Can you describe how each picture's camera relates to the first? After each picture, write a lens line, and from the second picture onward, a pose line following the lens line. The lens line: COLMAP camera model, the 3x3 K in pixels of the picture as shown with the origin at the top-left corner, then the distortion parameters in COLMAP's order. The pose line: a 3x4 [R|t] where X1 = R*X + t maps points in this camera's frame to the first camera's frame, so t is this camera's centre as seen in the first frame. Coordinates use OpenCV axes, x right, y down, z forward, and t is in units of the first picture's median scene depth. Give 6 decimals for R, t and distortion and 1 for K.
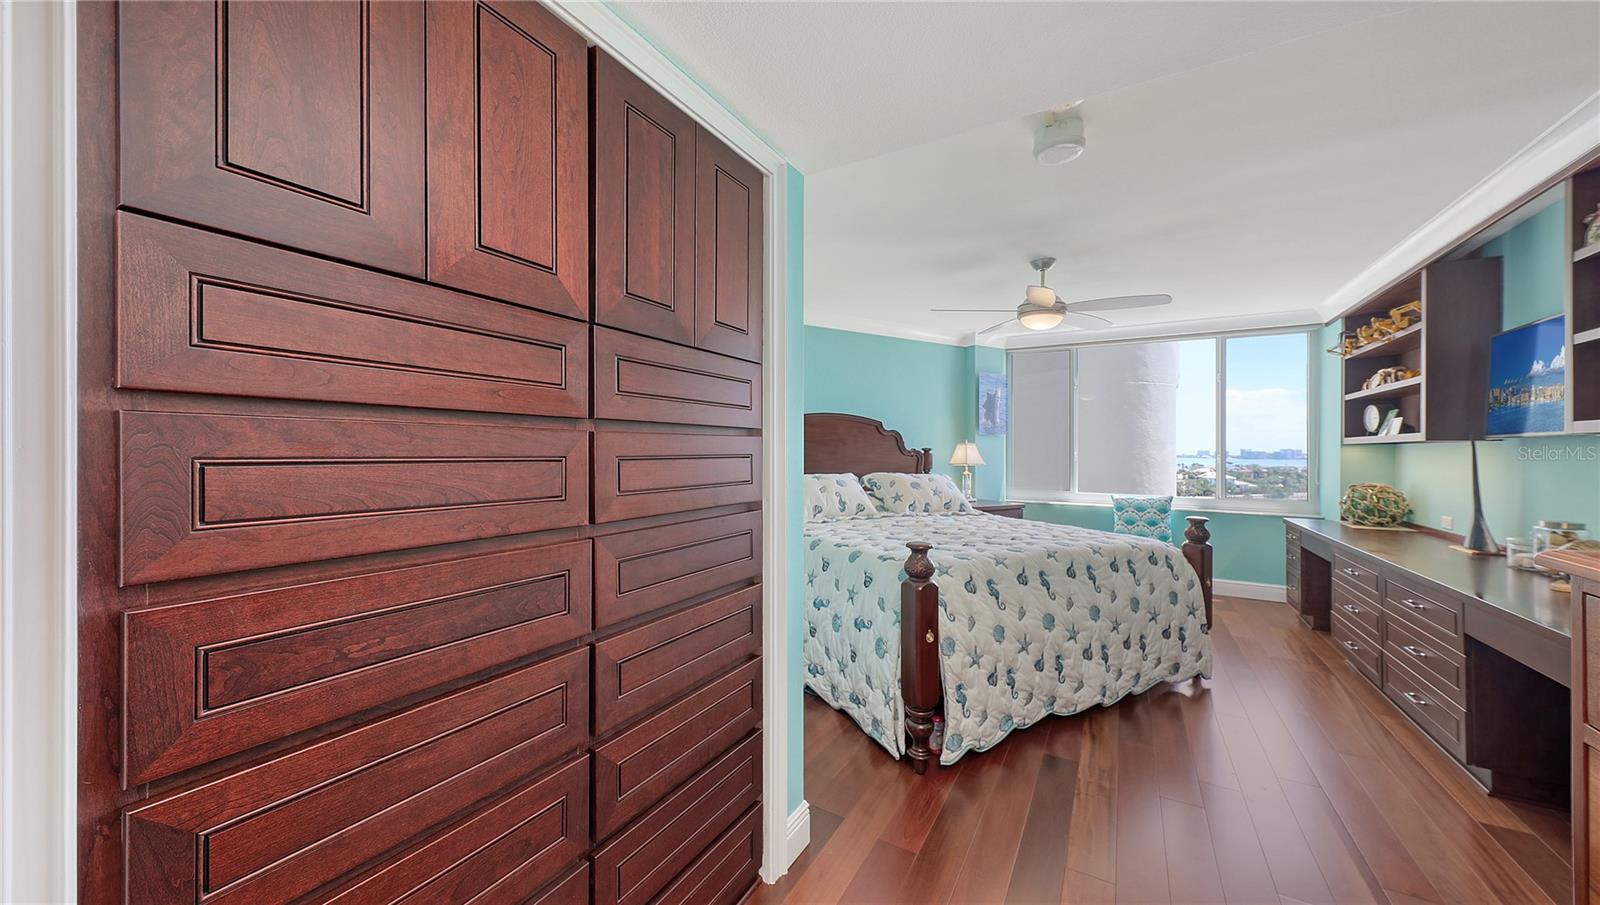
lens RADIAL K [[573.8, 0, 797.6], [0, 573.8, 443.8], [0, 0, 1]] dist [0.000577, 0.000009]
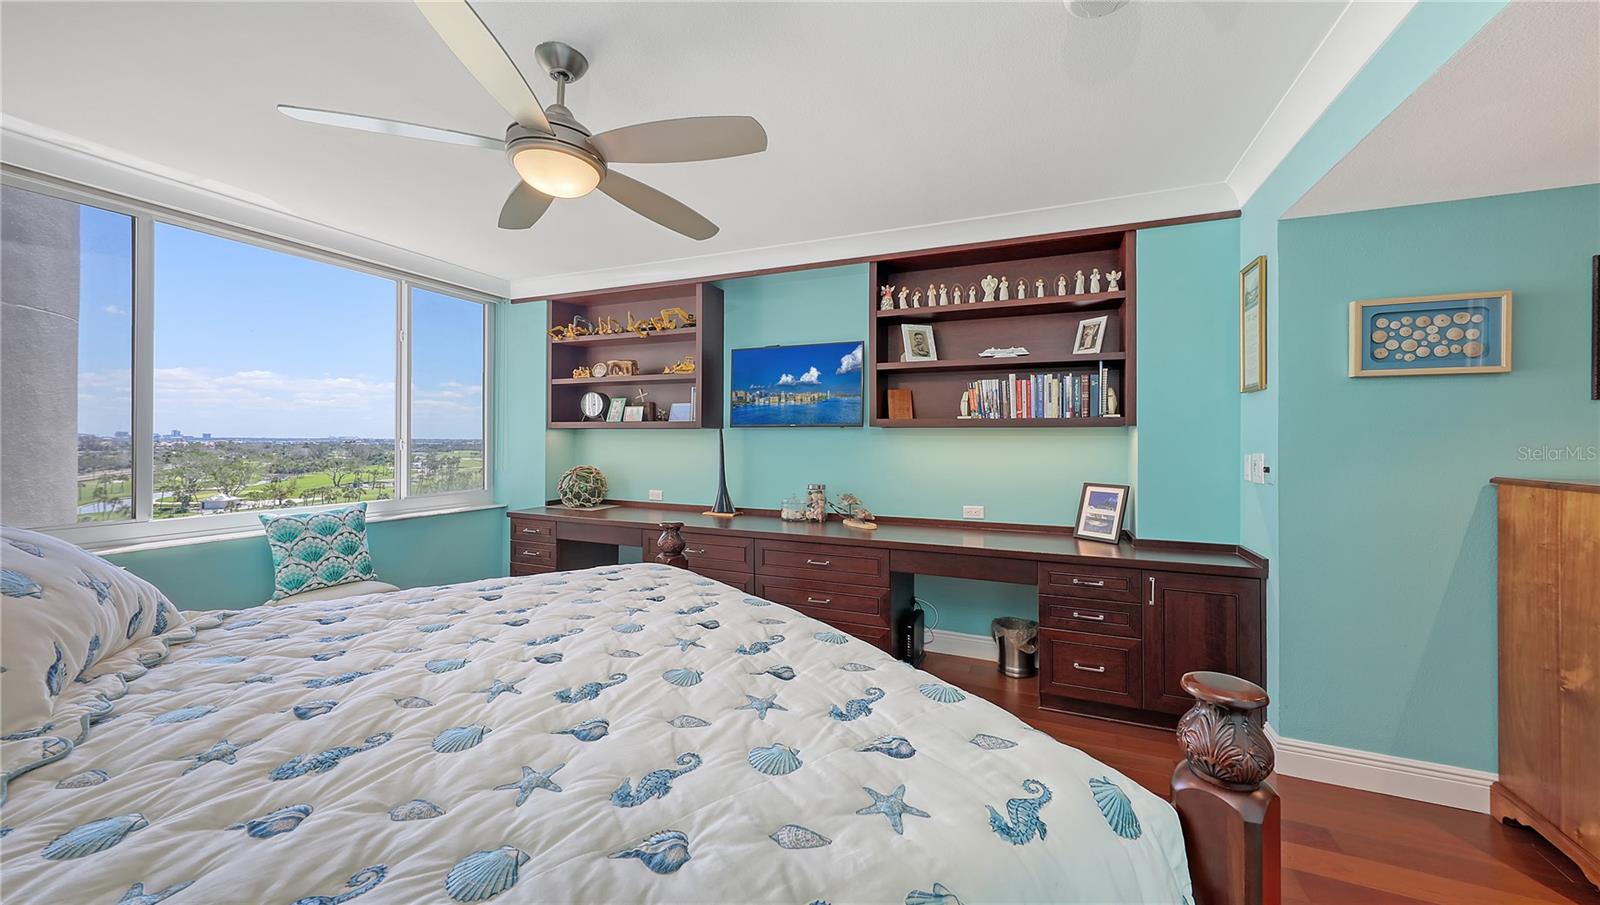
lens RADIAL K [[573.8, 0, 797.6], [0, 573.8, 443.8], [0, 0, 1]] dist [0.000577, 0.000009]
pose [[-0.108105, -0.018551, 0.993966, -0.081406], [-0.020162, 0.999661, 0.016464, 0.001703], [-0.993935, -0.018260, -0.108442, 0.739030]]
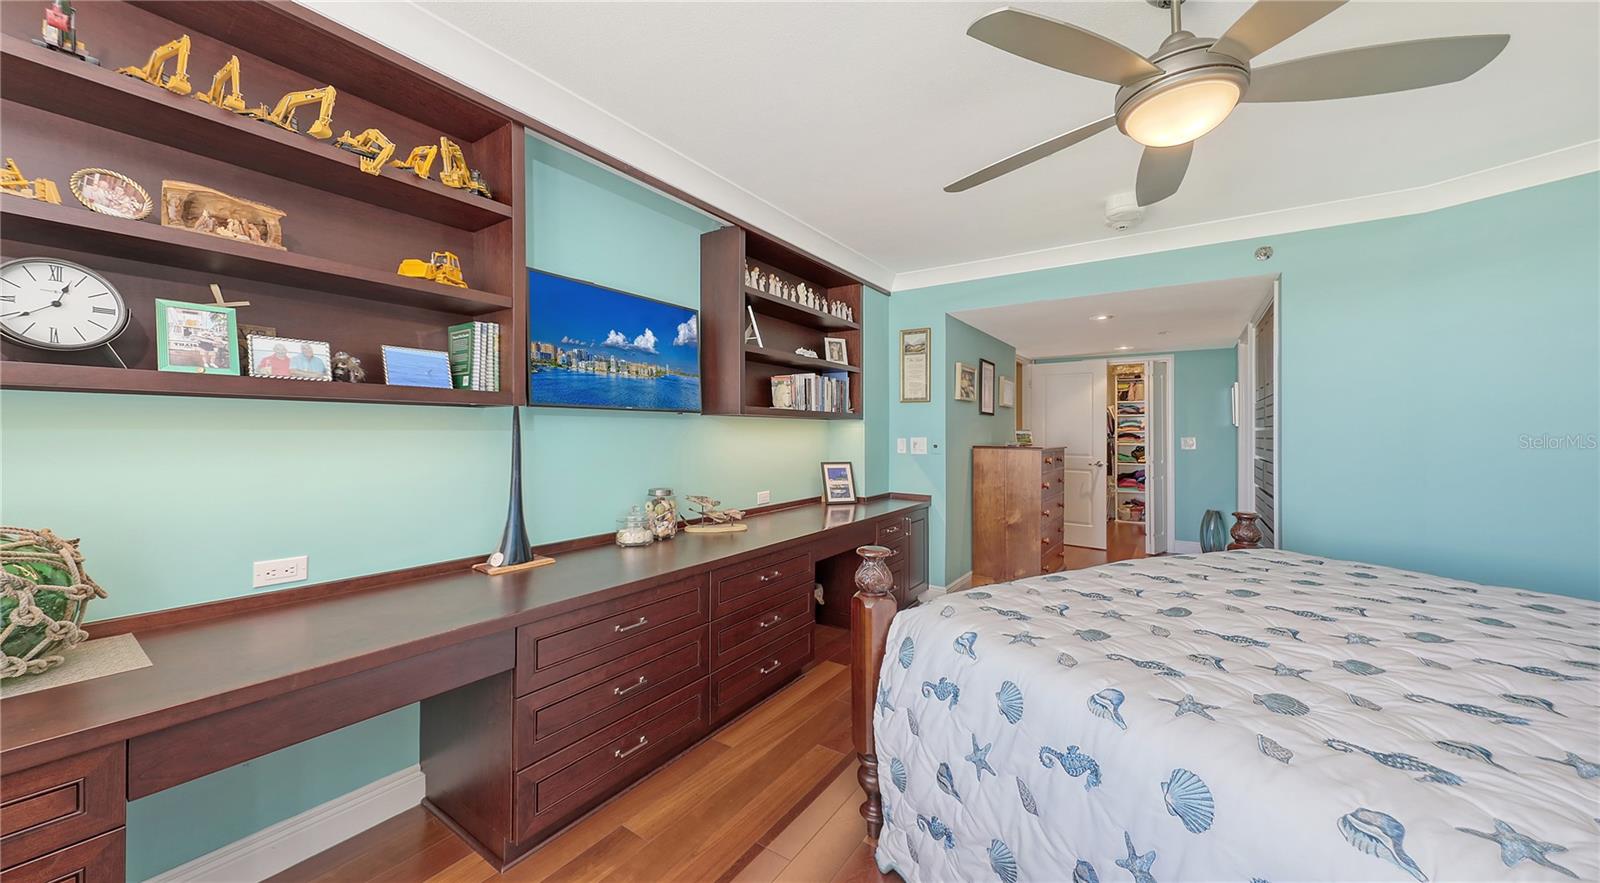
lens RADIAL K [[575.4, 0, 799.4], [0, 575.4, 432.5], [0, 0, 1]] dist [-0.000326, 0.000006]
pose [[-0.997332, -0.018302, 0.070661, 0.601901], [-0.019062, 0.999767, -0.010090, 0.017735], [-0.070460, -0.011410, -0.997449, 1.271035]]
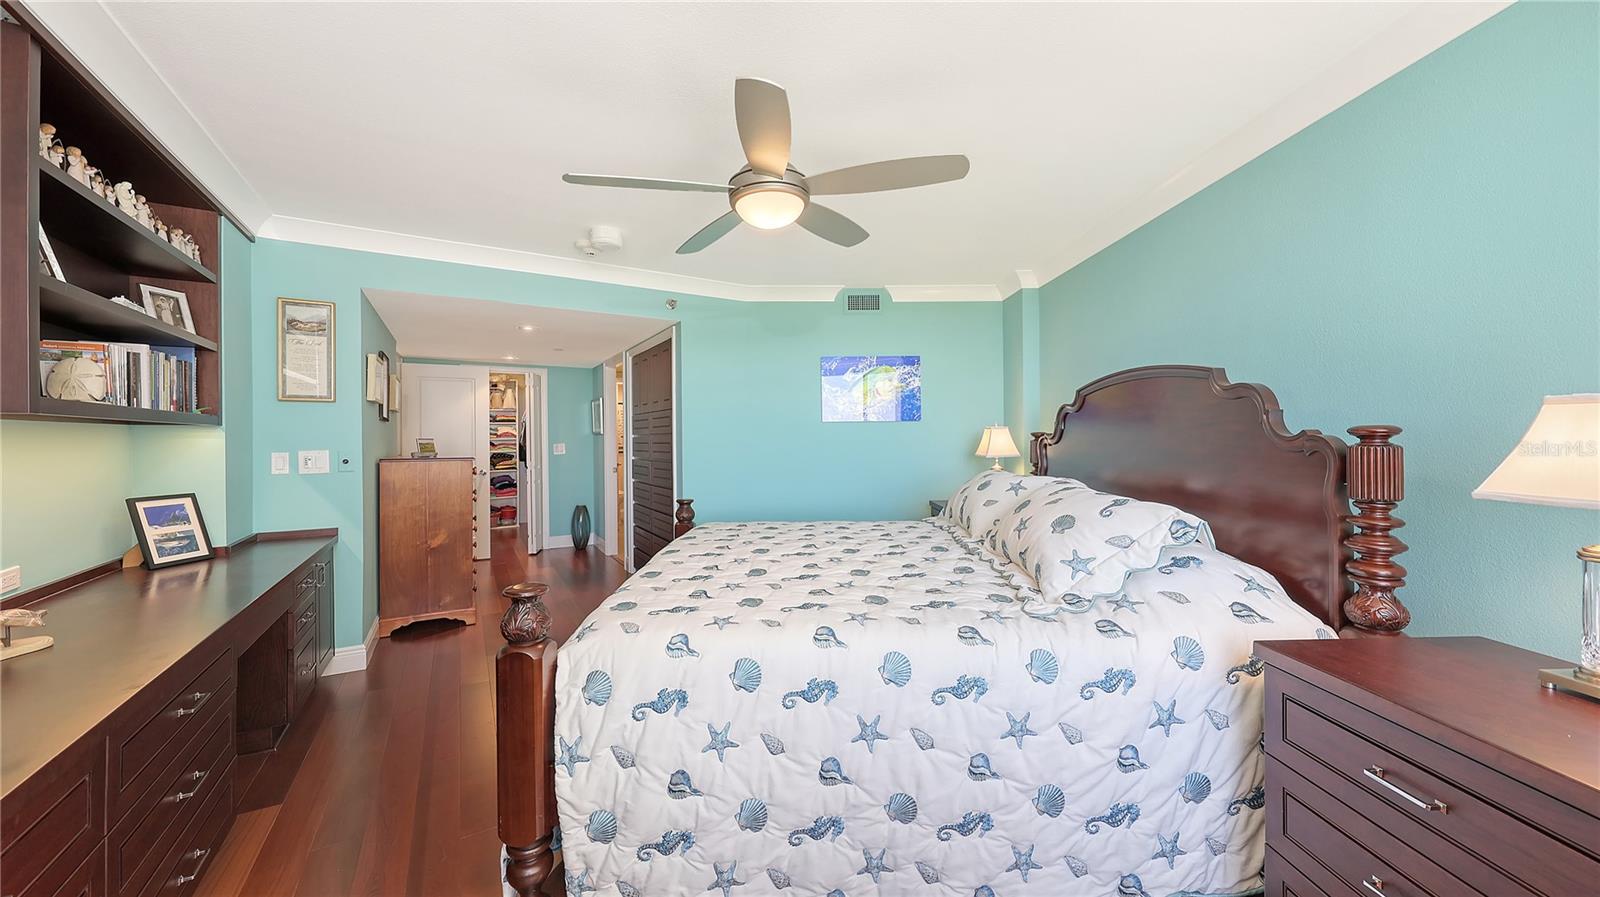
lens RADIAL K [[561.6, 0, 822.7], [0, 561.6, 434.1], [0, 0, 1]] dist [0.001193, 0.000006]
pose [[-0.451767, -0.014286, -0.892022, 0.820047], [0.014100, 0.999633, -0.023150, 0.016733], [0.892025, -0.023036, -0.451400, 1.143207]]
